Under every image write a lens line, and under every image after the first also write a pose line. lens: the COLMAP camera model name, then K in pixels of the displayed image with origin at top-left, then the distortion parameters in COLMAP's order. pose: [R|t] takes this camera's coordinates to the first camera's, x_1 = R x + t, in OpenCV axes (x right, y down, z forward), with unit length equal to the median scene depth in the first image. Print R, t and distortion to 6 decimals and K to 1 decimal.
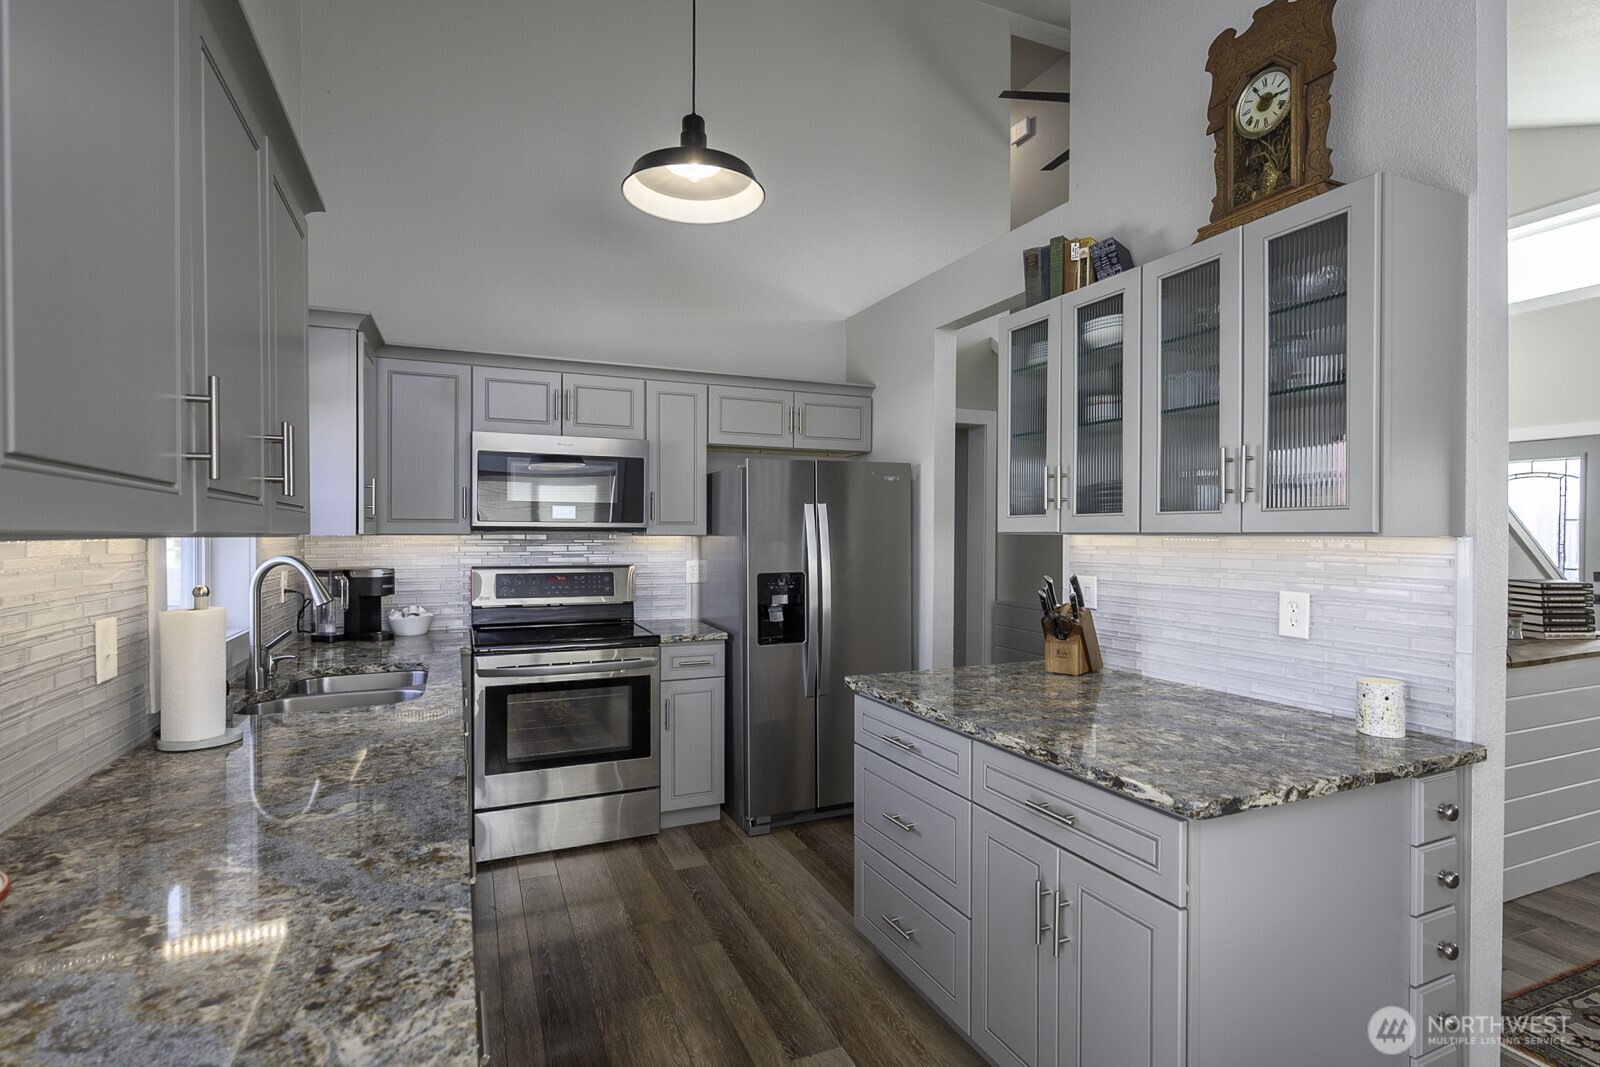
lens RADIAL K [[779.7, 0, 792.2], [0, 779.7, 538.0], [0, 0, 1]] dist [0.001311, 0.000423]
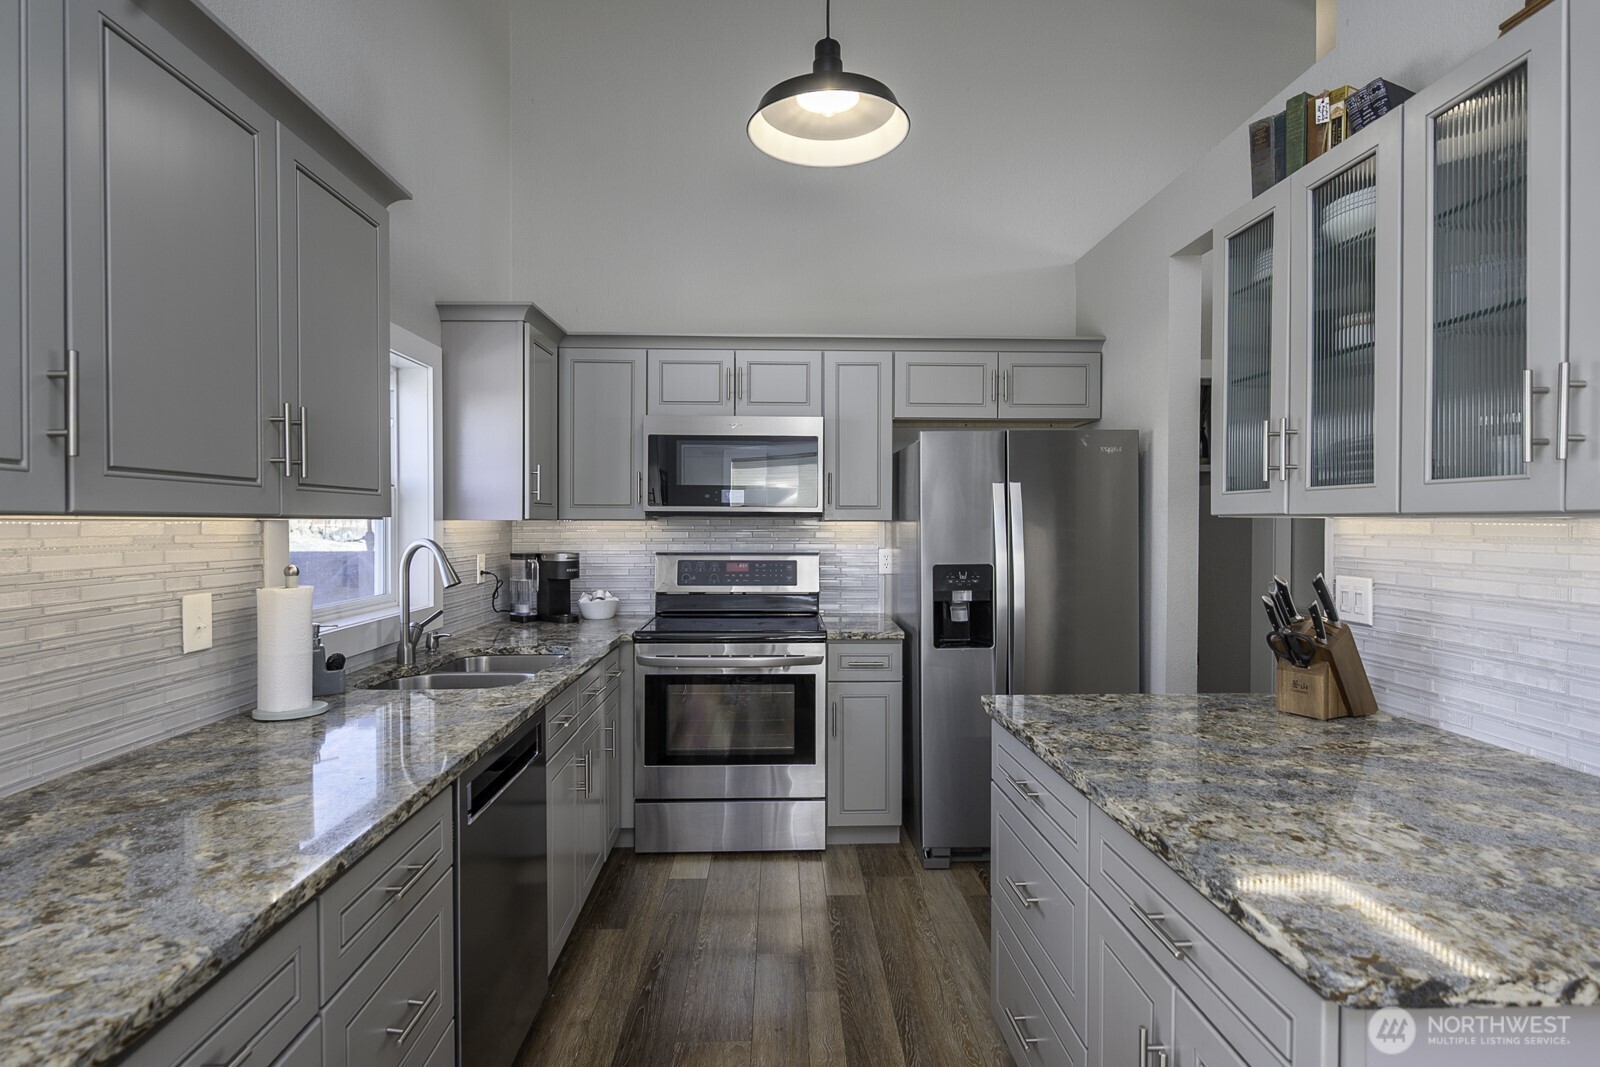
lens RADIAL K [[808.2, 0, 789.4], [0, 808.2, 527.2], [0, 0, 1]] dist [0.001147, 0.000183]
pose [[0.930602, 0.002426, -0.366024, 0.177456], [-0.001998, 0.999997, 0.001548, 0.004136], [0.366026, -0.000710, 0.930604, 0.147787]]
